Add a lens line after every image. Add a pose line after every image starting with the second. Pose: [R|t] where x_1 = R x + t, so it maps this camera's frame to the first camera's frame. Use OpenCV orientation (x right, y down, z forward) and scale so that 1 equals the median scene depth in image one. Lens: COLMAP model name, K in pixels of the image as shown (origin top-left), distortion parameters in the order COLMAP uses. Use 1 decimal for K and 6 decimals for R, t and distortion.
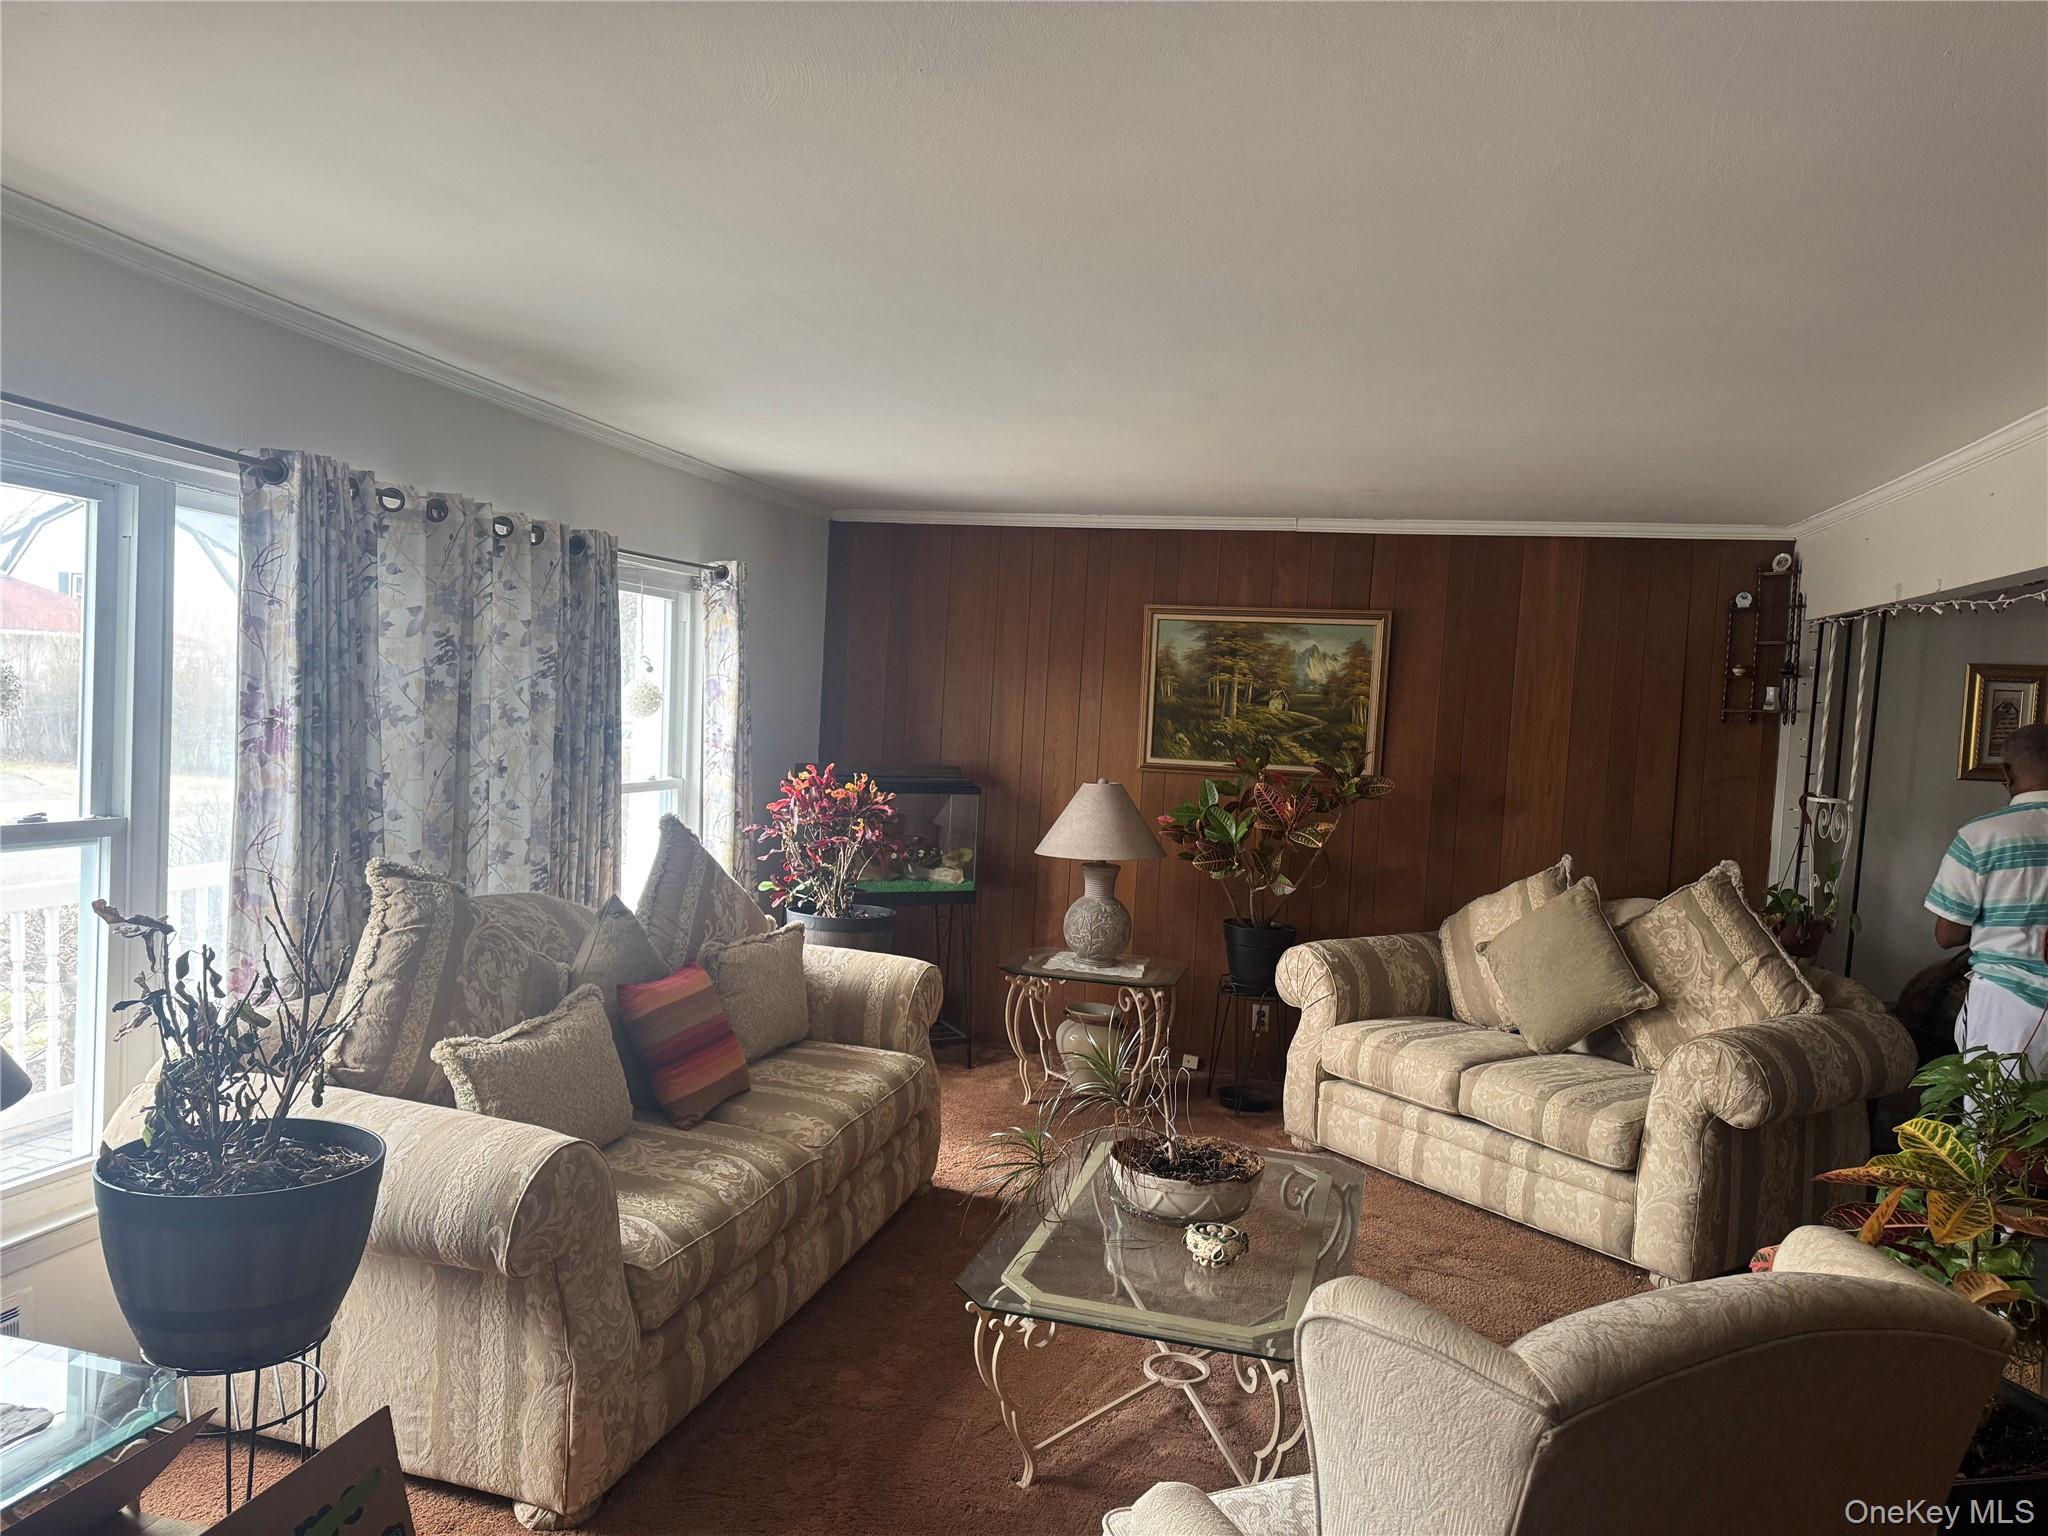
lens RADIAL K [[1447.6, 0, 1021.6], [0, 1447.6, 773.3], [0, 0, 1]] dist [0.003939, -0.007174]
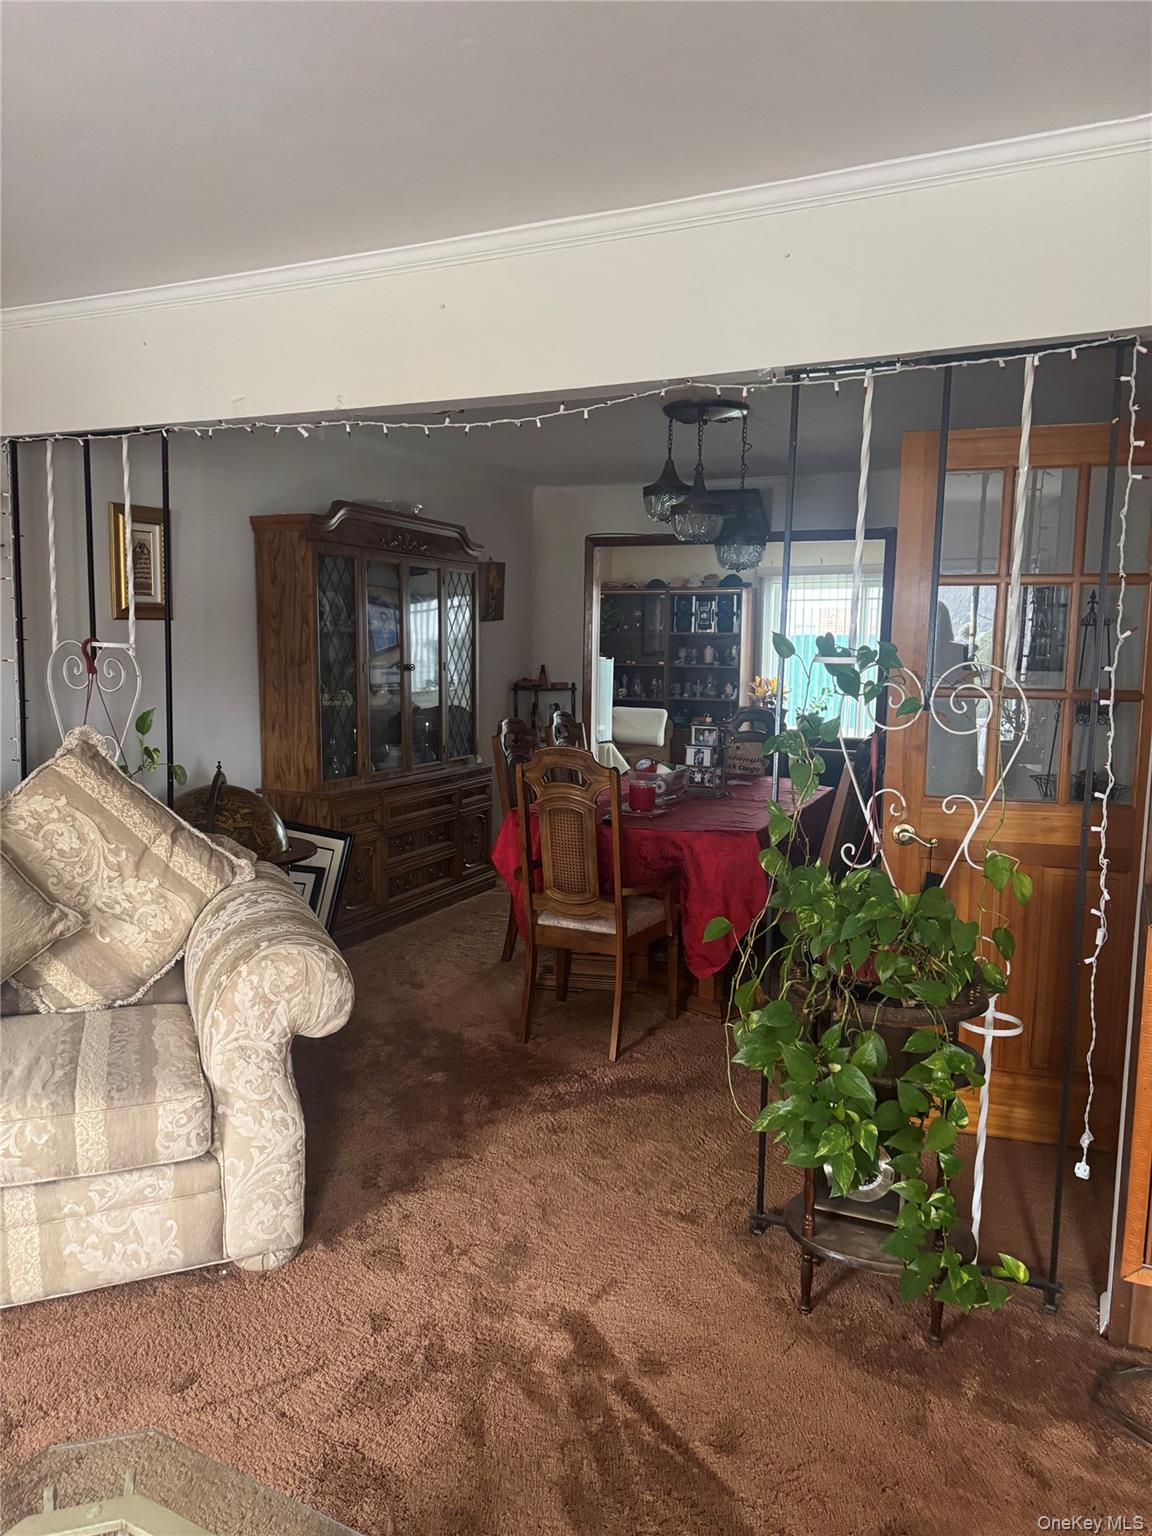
lens RADIAL K [[1085.7, 0, 570.6], [0, 1085.7, 764.8], [0, 0, 1]] dist [0.003939, -0.007174]
pose [[0.202993, -0.167616, 0.964727, -0.045675], [0.047380, 0.985767, 0.161302, -0.003181], [-0.978033, 0.012966, 0.208045, 0.636707]]
